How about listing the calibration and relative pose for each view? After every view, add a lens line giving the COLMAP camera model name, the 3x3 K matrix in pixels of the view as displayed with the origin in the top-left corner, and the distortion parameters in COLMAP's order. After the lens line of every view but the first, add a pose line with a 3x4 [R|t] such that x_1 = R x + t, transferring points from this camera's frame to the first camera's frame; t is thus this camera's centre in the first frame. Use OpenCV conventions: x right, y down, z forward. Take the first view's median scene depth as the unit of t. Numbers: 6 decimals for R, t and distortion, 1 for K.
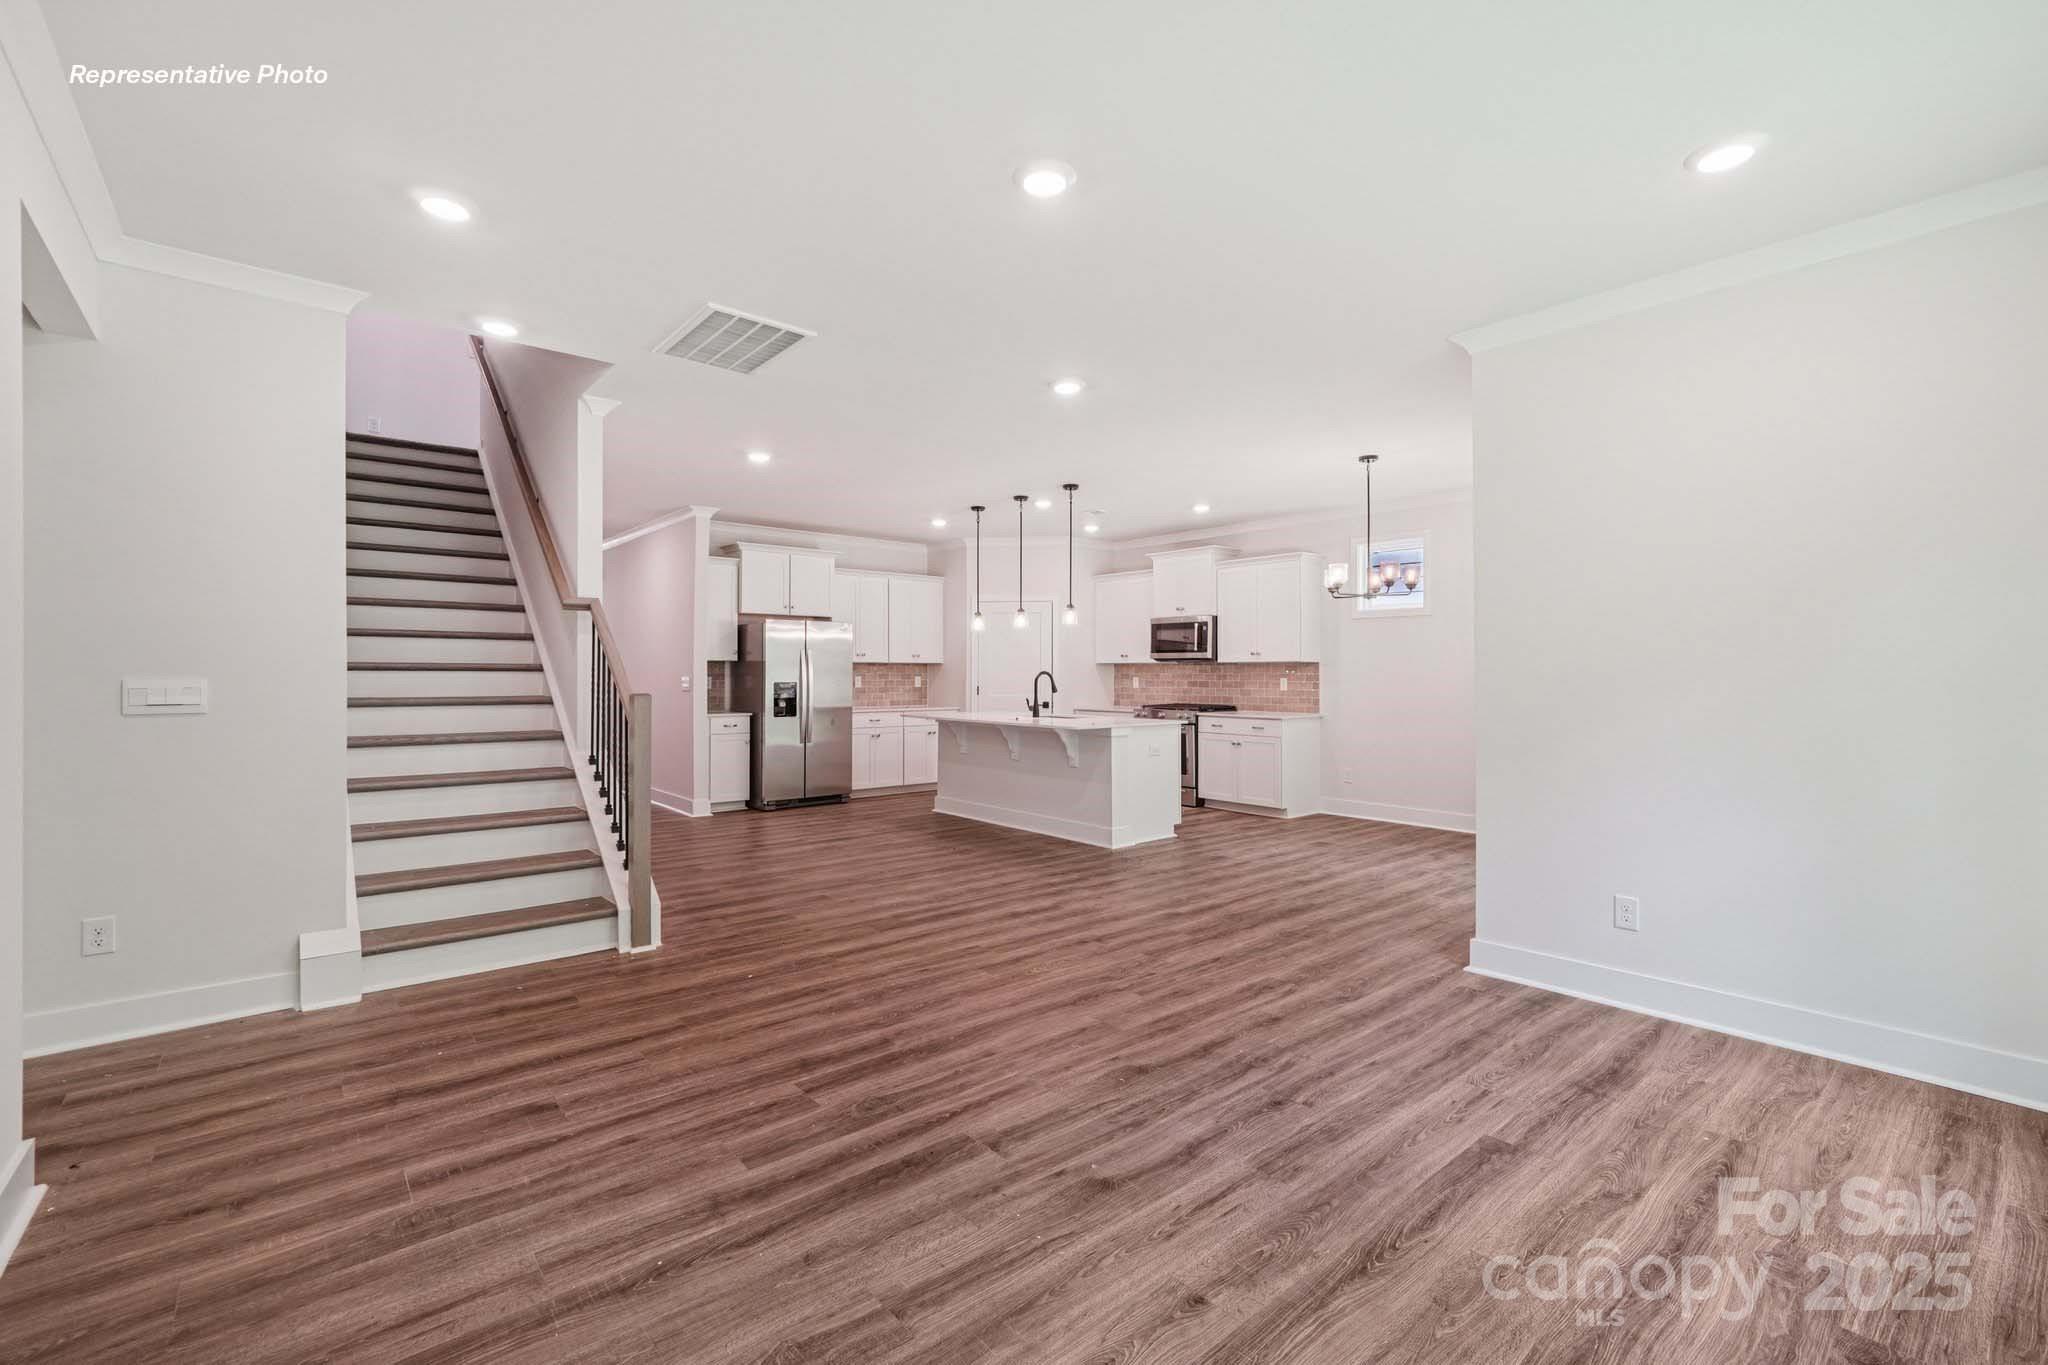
lens RADIAL K [[886.8, 0, 1036.4], [0, 886.8, 679.9], [0, 0, 1]] dist [-0.019804, 0.008779]
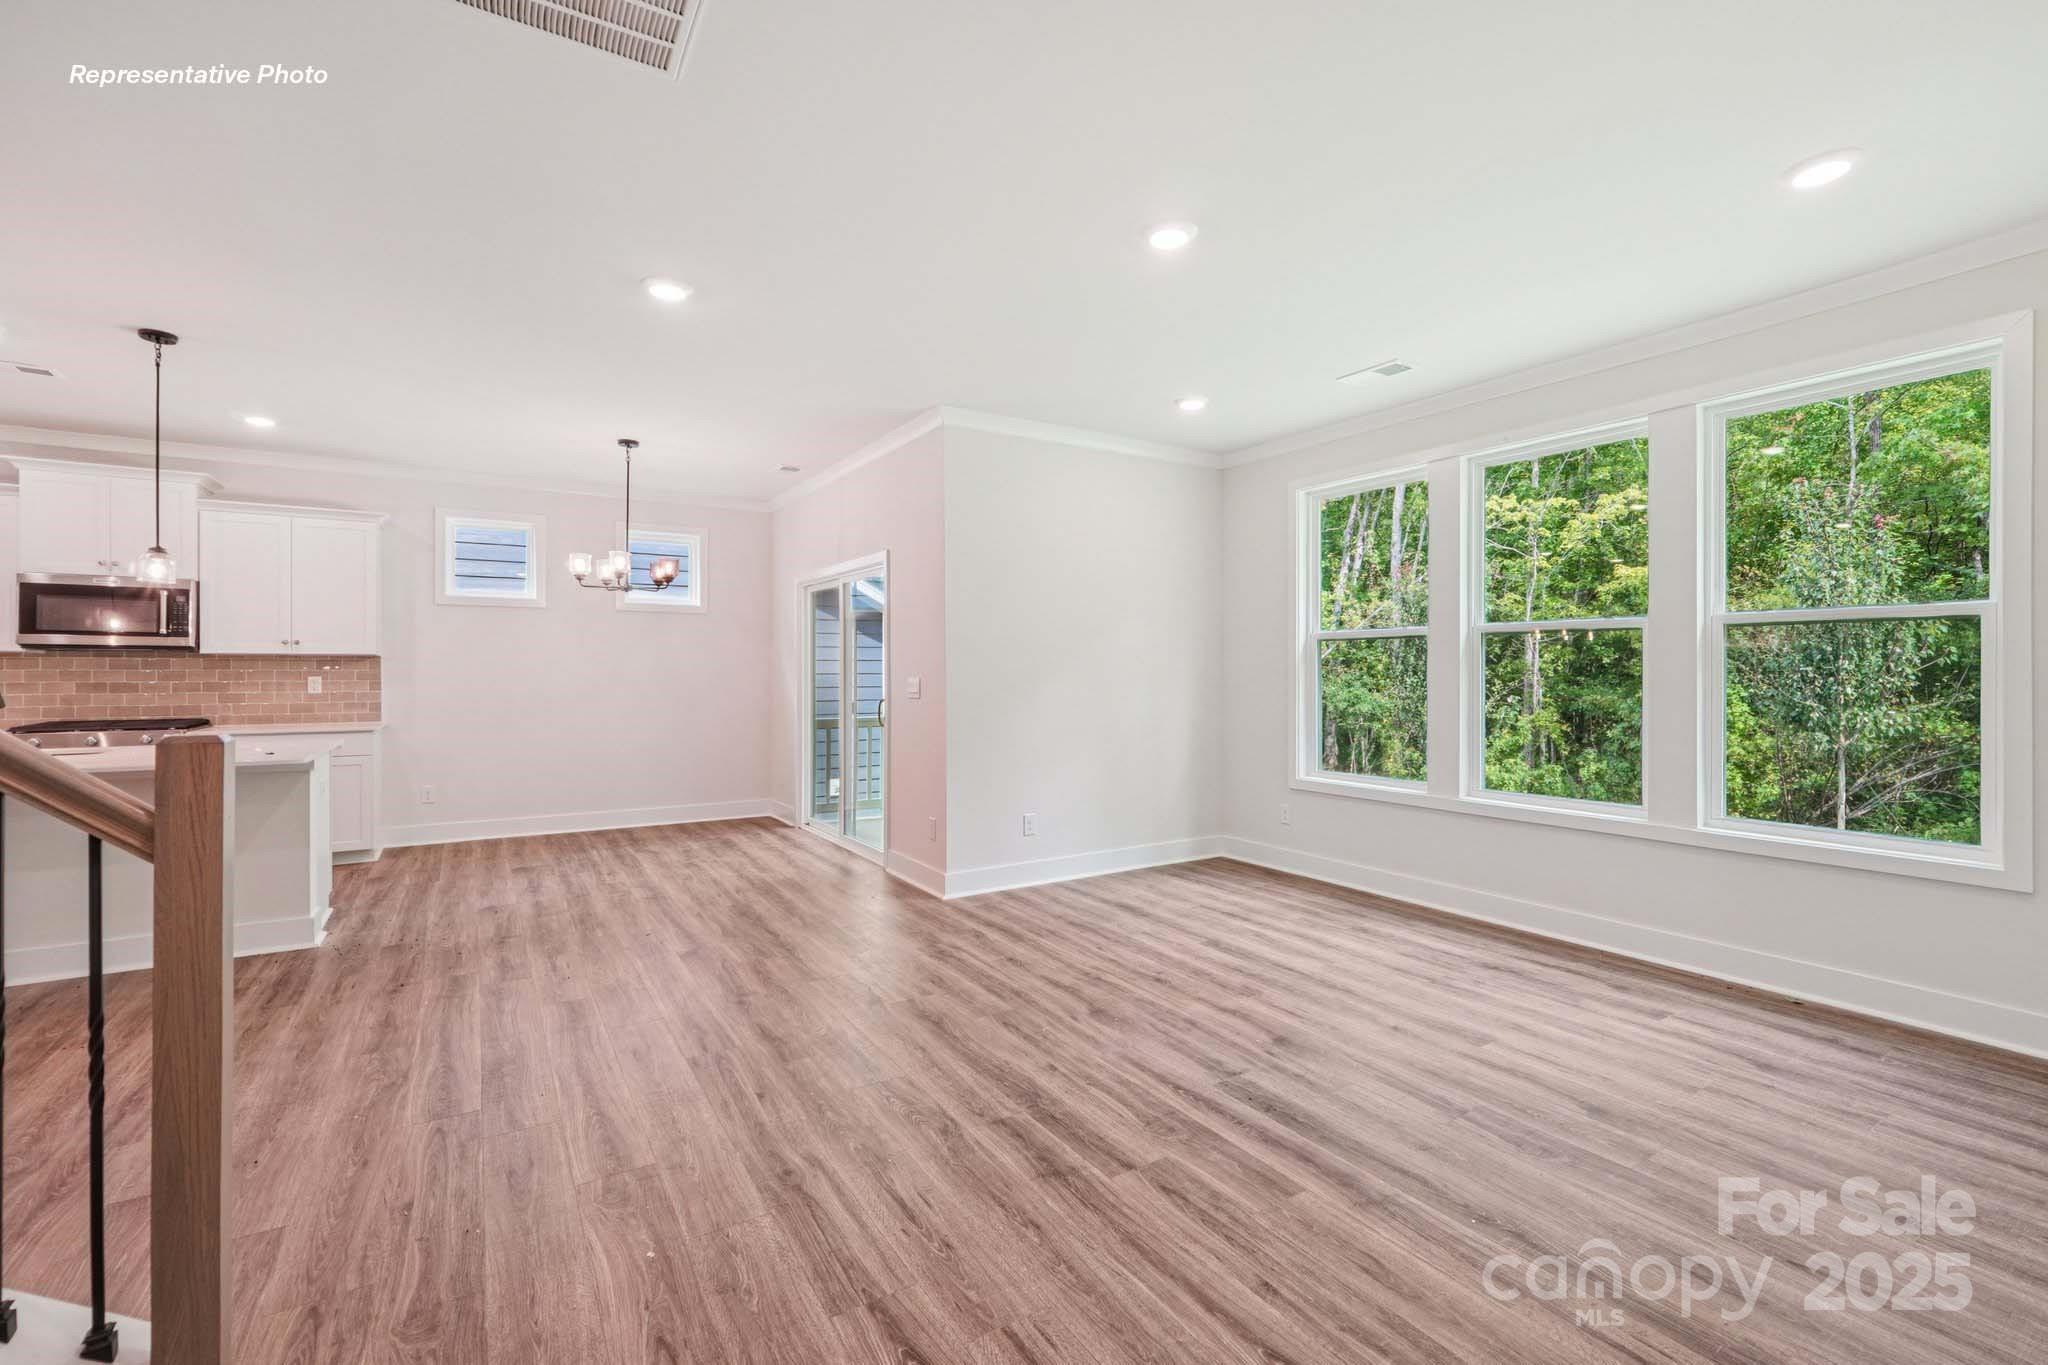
lens RADIAL K [[884.5, 0, 1027.1], [0, 884.5, 672.7], [0, 0, 1]] dist [-0.019585, 0.008683]
pose [[0.149592, -0.003166, 0.988743, -0.704371], [0.006746, 0.999975, 0.002181, -0.005500], [-0.988725, 0.006343, 0.149609, 0.618034]]
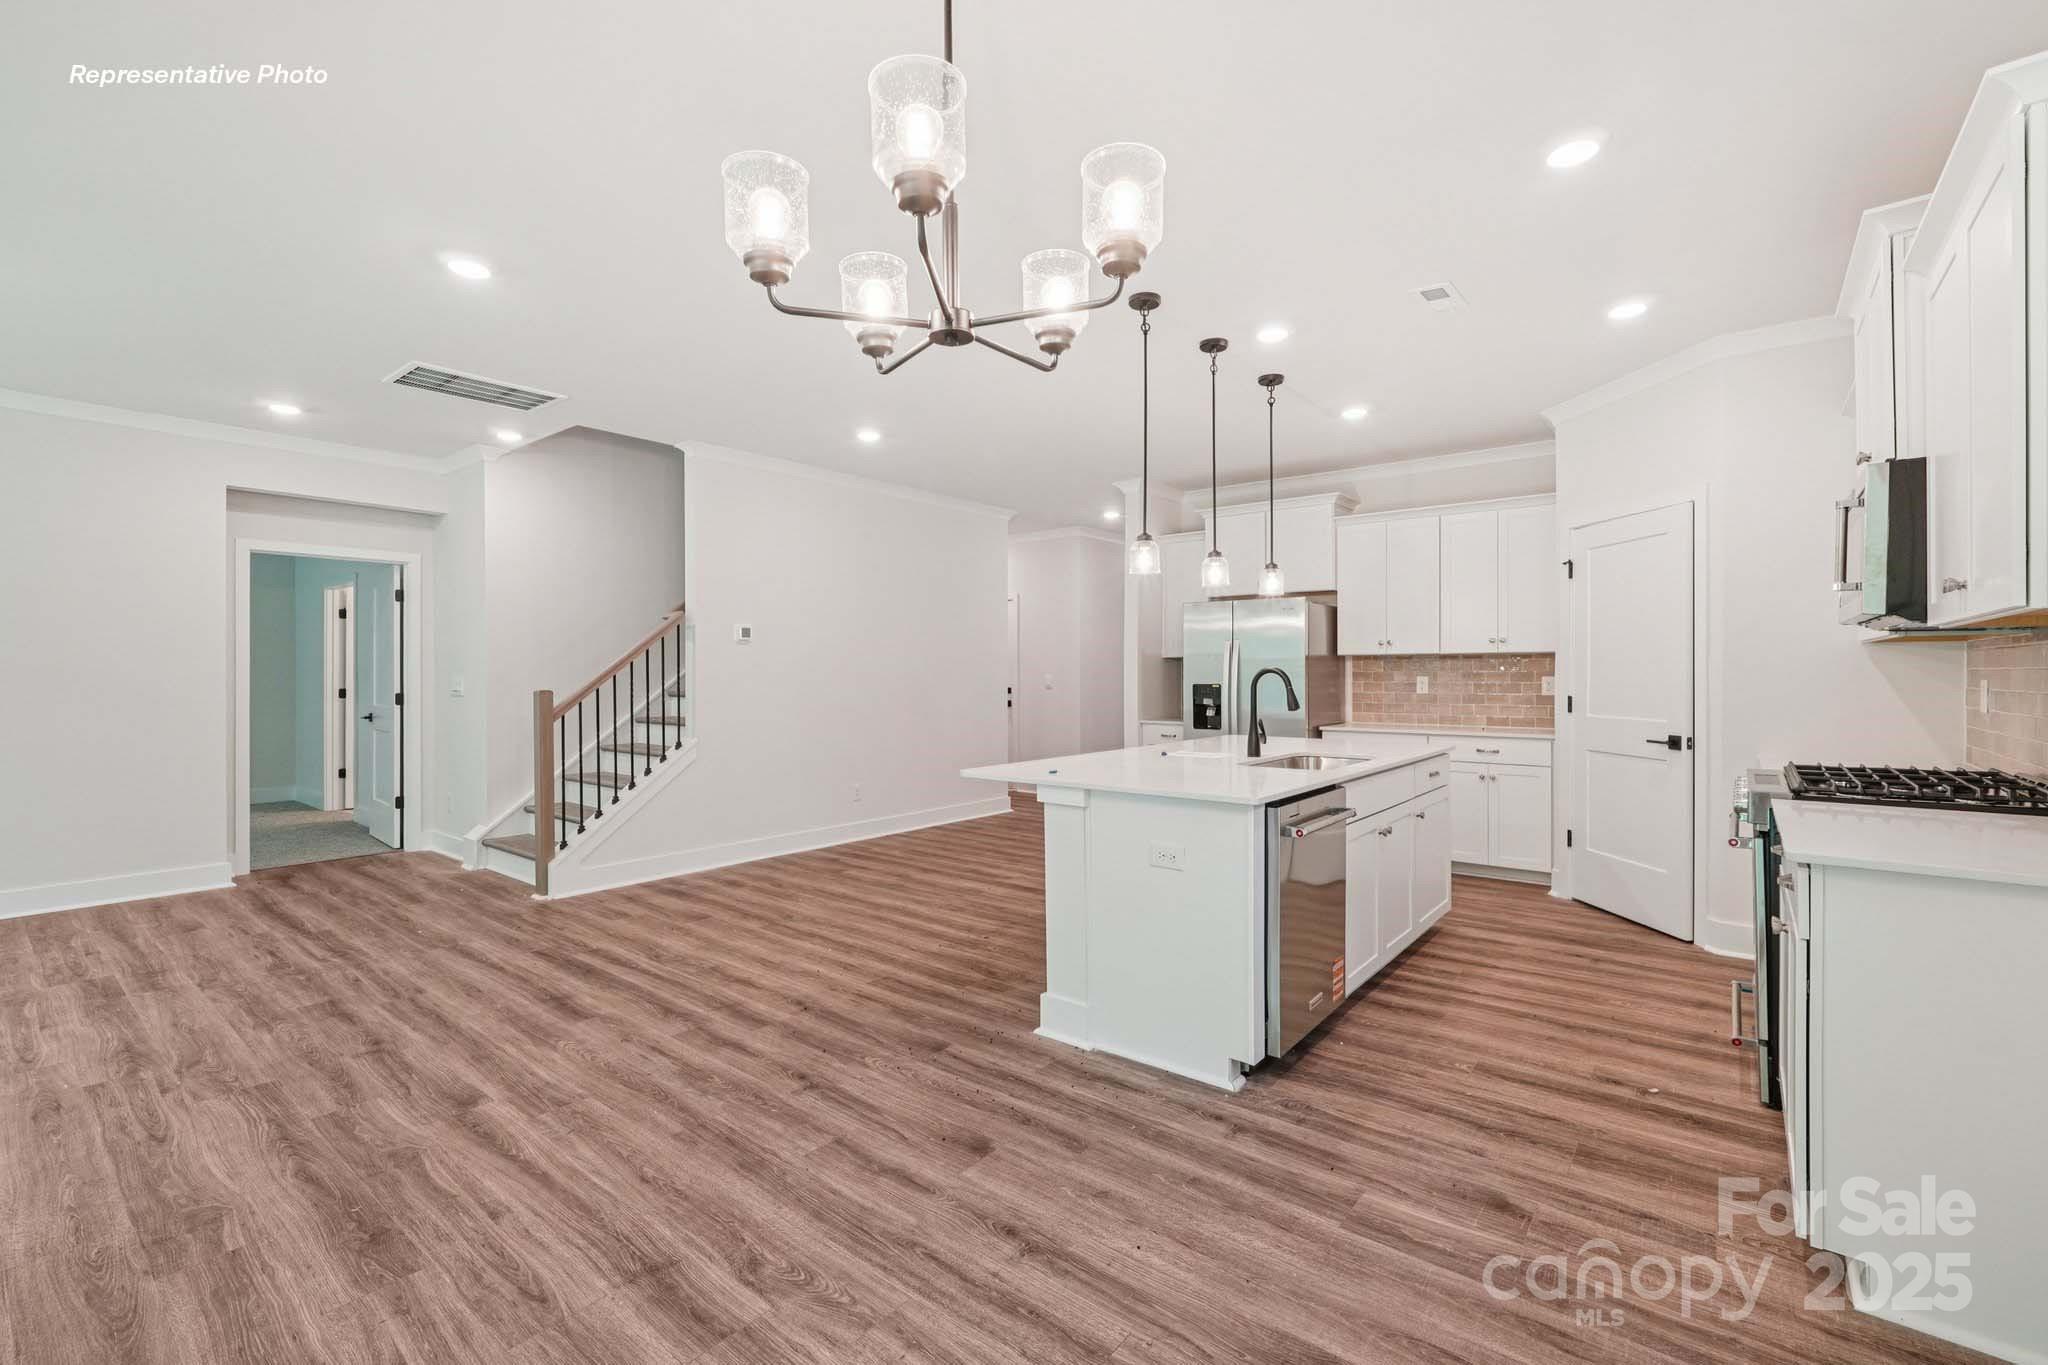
lens RADIAL K [[886.8, 0, 1036.4], [0, 886.8, 679.9], [0, 0, 1]] dist [-0.019804, 0.008779]
pose [[0.187733, 0.005034, -0.982207, 0.862712], [-0.003374, 0.999984, 0.004481, -0.007760], [0.982214, 0.002472, 0.187747, 1.396725]]
